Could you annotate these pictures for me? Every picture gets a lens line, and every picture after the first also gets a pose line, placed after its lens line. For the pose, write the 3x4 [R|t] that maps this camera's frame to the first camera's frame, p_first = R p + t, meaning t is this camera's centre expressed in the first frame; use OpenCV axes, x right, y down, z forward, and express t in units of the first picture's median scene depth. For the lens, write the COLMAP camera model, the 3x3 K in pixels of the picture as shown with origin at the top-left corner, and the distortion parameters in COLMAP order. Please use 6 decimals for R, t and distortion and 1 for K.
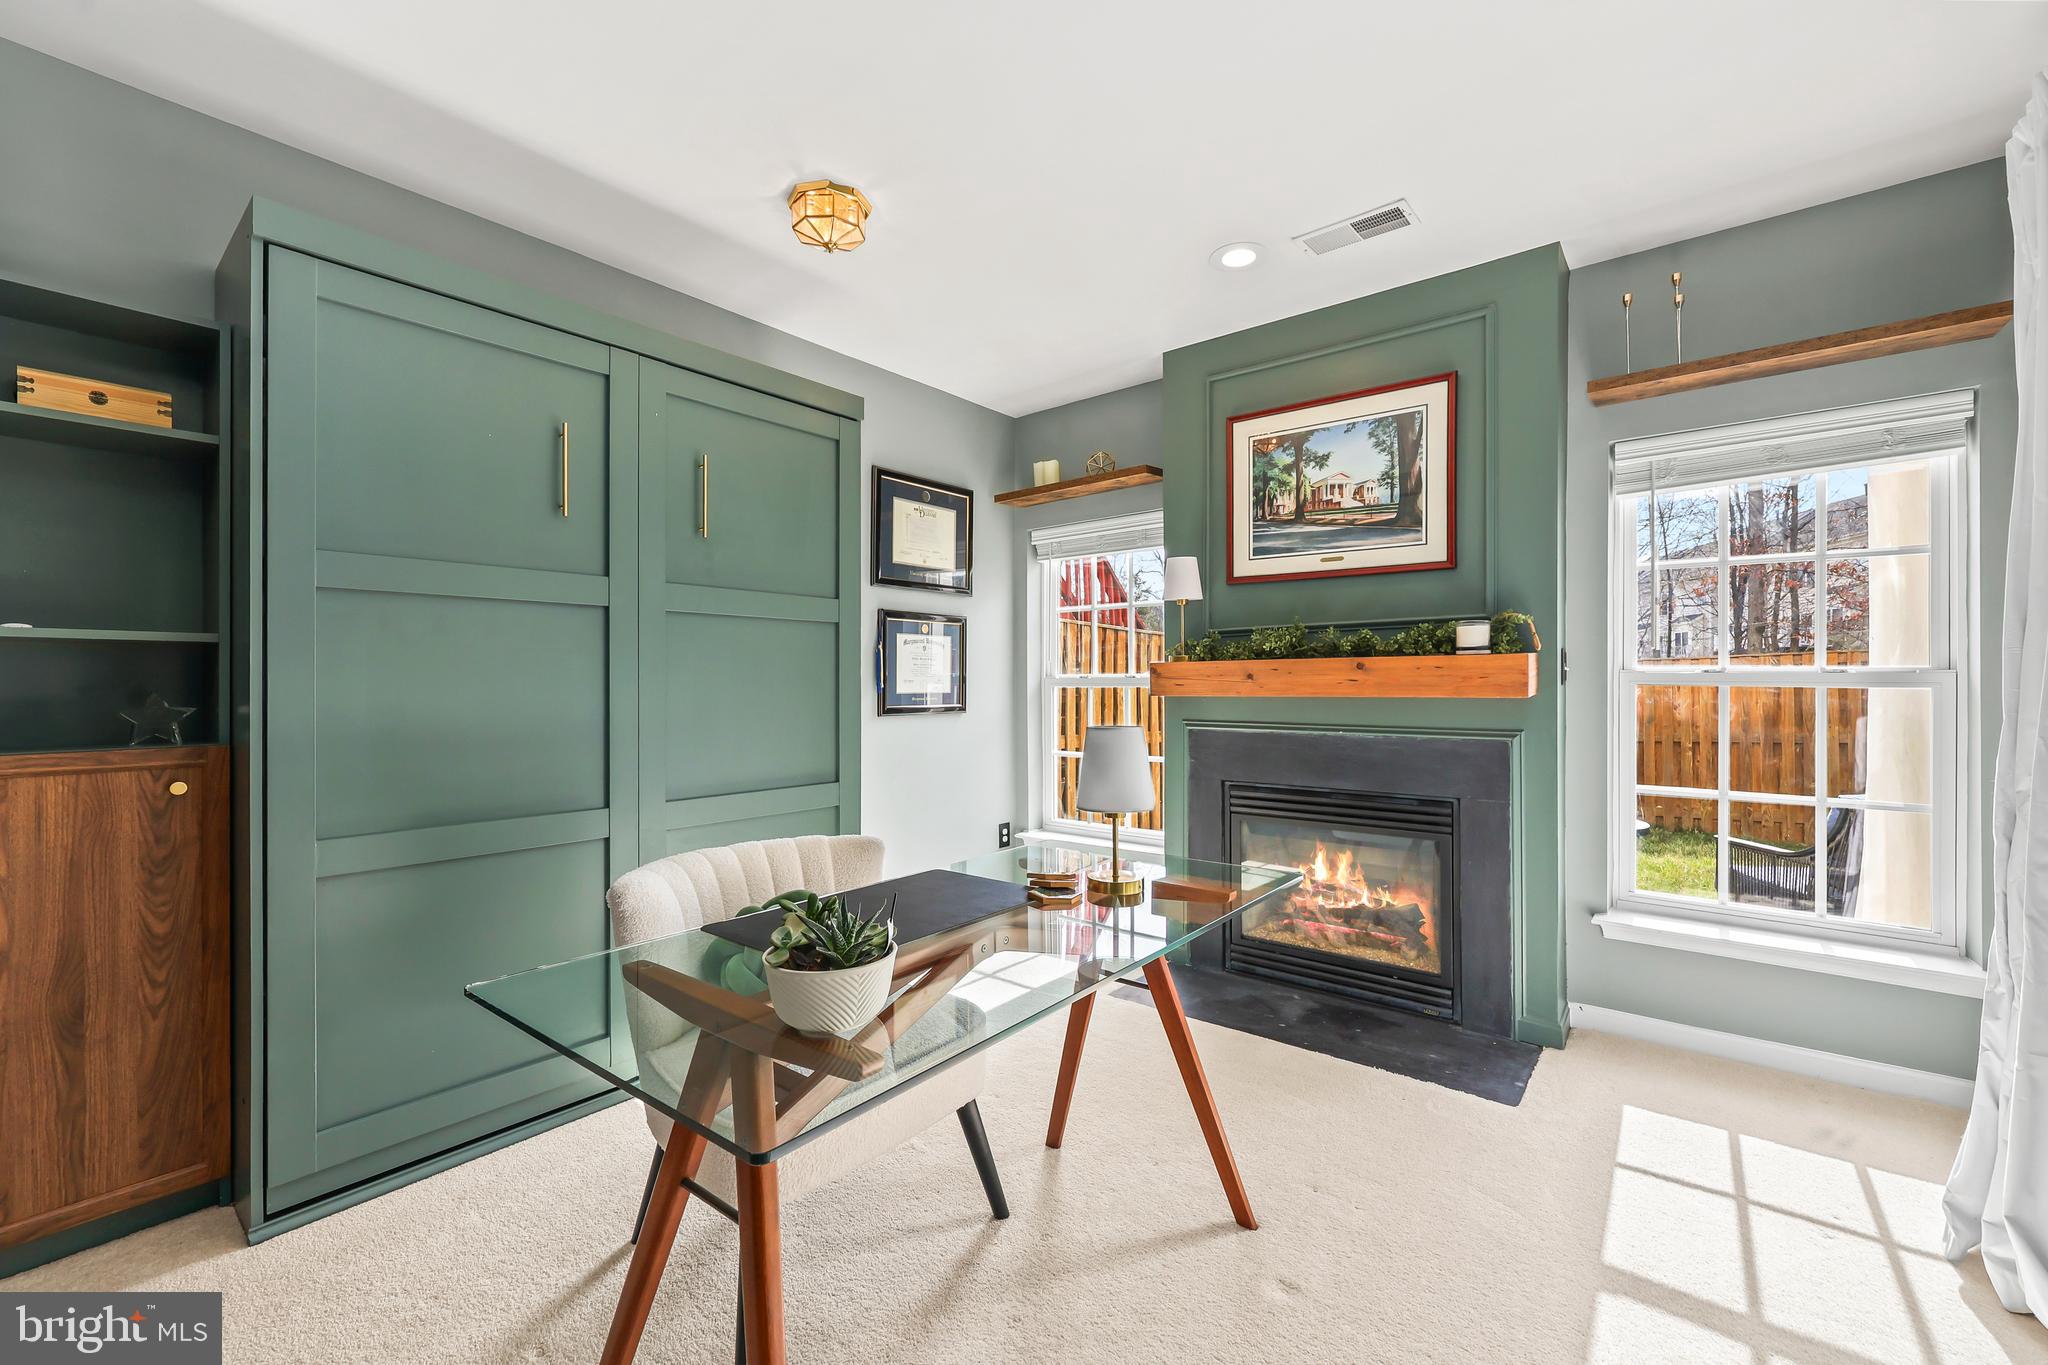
lens RADIAL K [[843.8, 0, 1039.1], [0, 843.8, 677.9], [0, 0, 1]] dist [-0.000808, -0.000332]
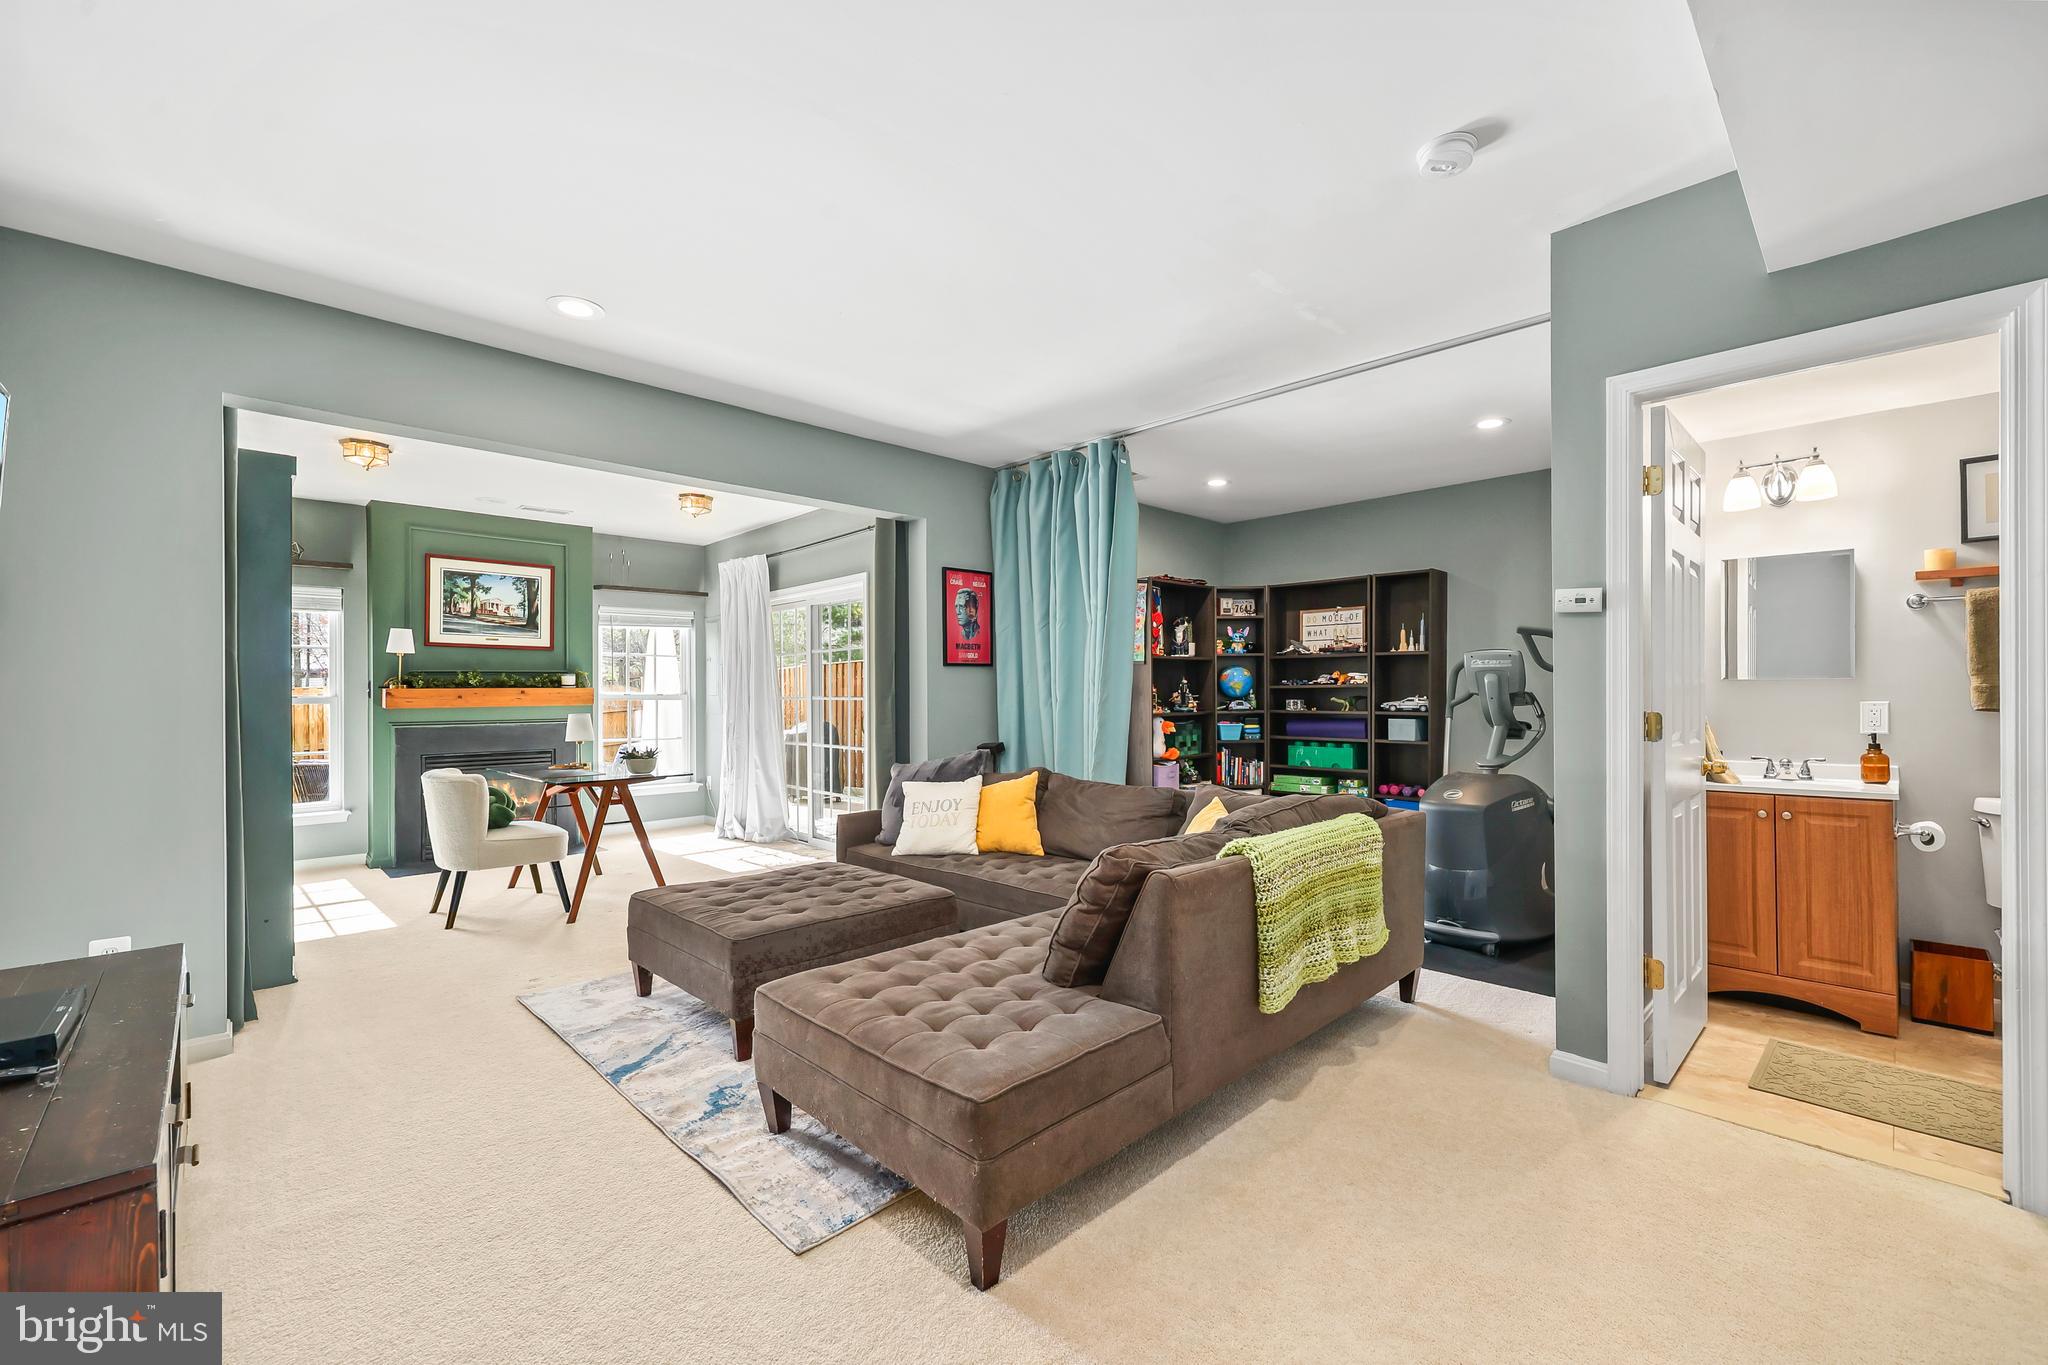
lens RADIAL K [[843.8, 0, 1041.8], [0, 843.8, 695.6], [0, 0, 1]] dist [-0.000808, -0.000332]
pose [[0.090920, -0.001738, 0.995857, -1.598917], [0.002650, 0.999995, 0.001504, -0.004463], [-0.995855, 0.002503, 0.090924, -0.520263]]
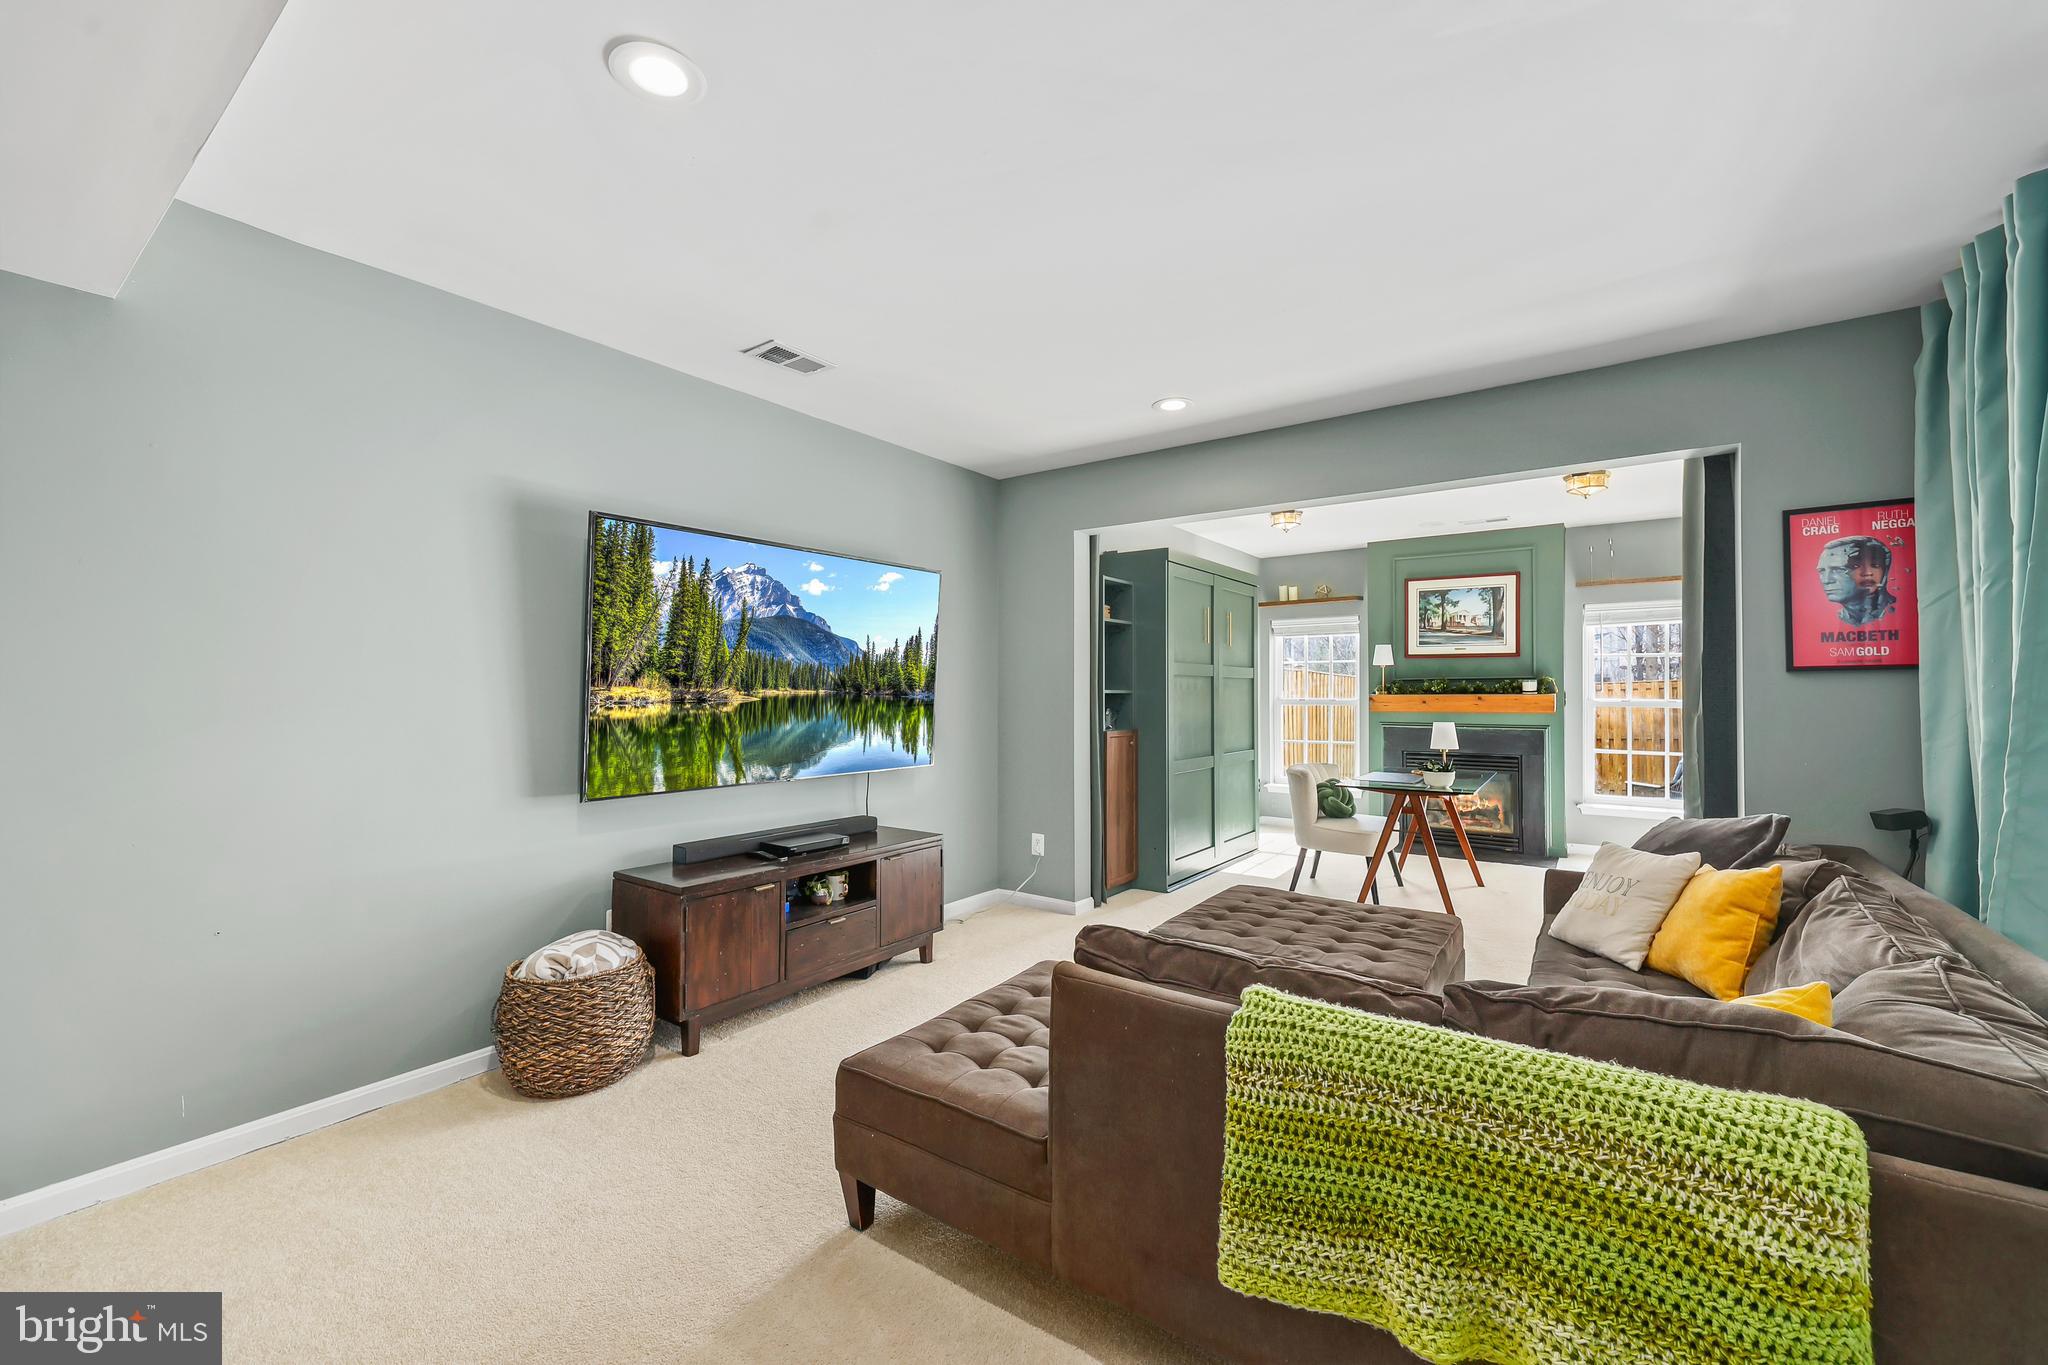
lens RADIAL K [[843.8, 0, 1034.7], [0, 843.8, 678.5], [0, 0, 1]] dist [-0.000808, -0.000332]
pose [[0.997543, 0.001214, 0.070039, -0.932172], [-0.000532, 0.999952, -0.009753, -0.042567], [-0.070048, 0.009692, 0.997497, -1.137291]]
